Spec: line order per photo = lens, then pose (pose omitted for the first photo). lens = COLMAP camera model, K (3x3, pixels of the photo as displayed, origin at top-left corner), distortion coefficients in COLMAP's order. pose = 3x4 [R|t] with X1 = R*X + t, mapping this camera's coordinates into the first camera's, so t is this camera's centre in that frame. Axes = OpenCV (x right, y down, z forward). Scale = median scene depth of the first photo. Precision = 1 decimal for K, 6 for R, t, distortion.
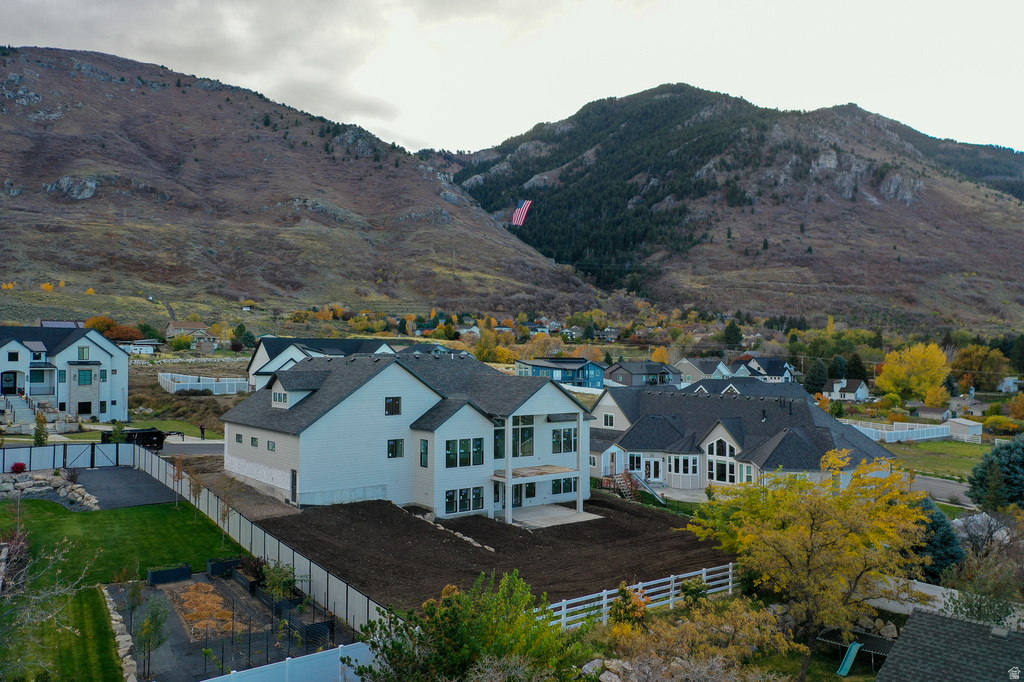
lens RADIAL K [[812.3, 0, 511.7], [0, 812.3, 341.1], [0, 0, 1]] dist [0.009845, -0.006862]
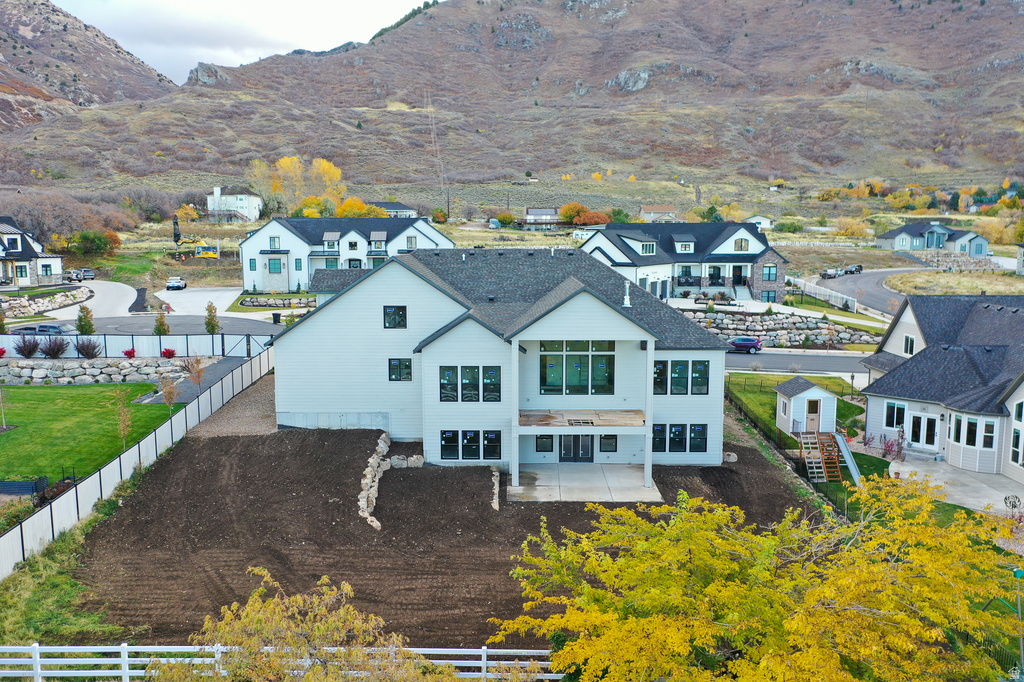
lens RADIAL K [[812.3, 0, 508.2], [0, 812.3, 341.3], [0, 0, 1]] dist [0.009845, -0.006862]
pose [[0.780496, 0.075070, -0.620637, 0.039417], [0.016188, 0.990004, 0.140105, -0.000596], [0.624951, -0.119398, 0.771479, 0.040564]]
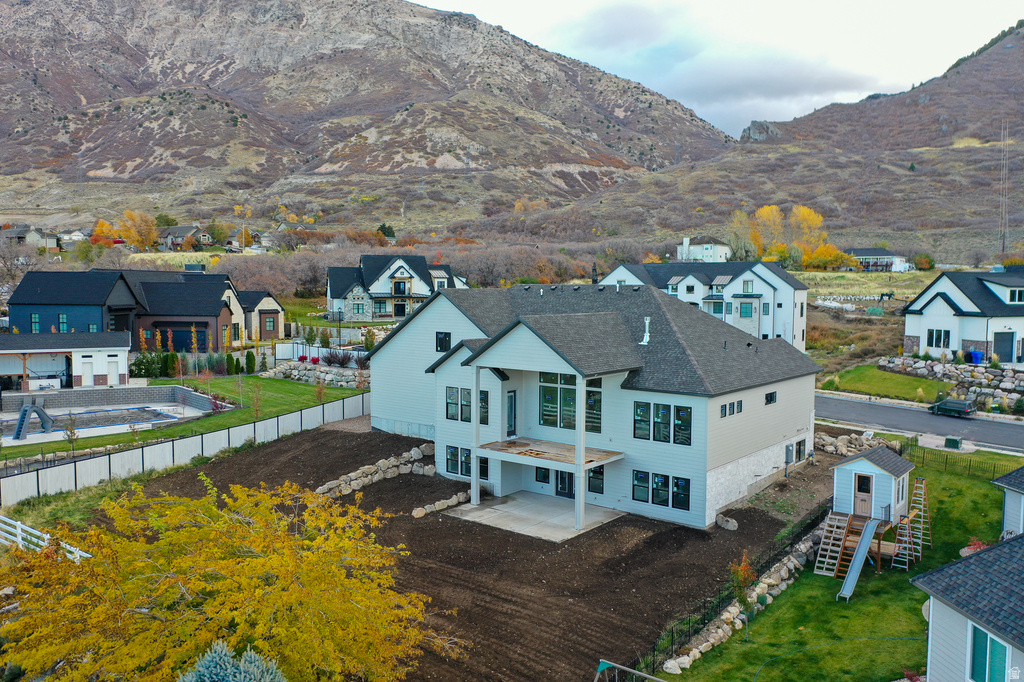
lens RADIAL K [[812.3, 0, 509.1], [0, 812.3, 343.9], [0, 0, 1]] dist [0.009845, -0.006862]
pose [[0.224434, 0.066808, -0.972197, 0.067251], [0.012799, 0.997359, 0.071492, 0.001652], [0.974405, -0.028488, 0.222986, 0.078296]]
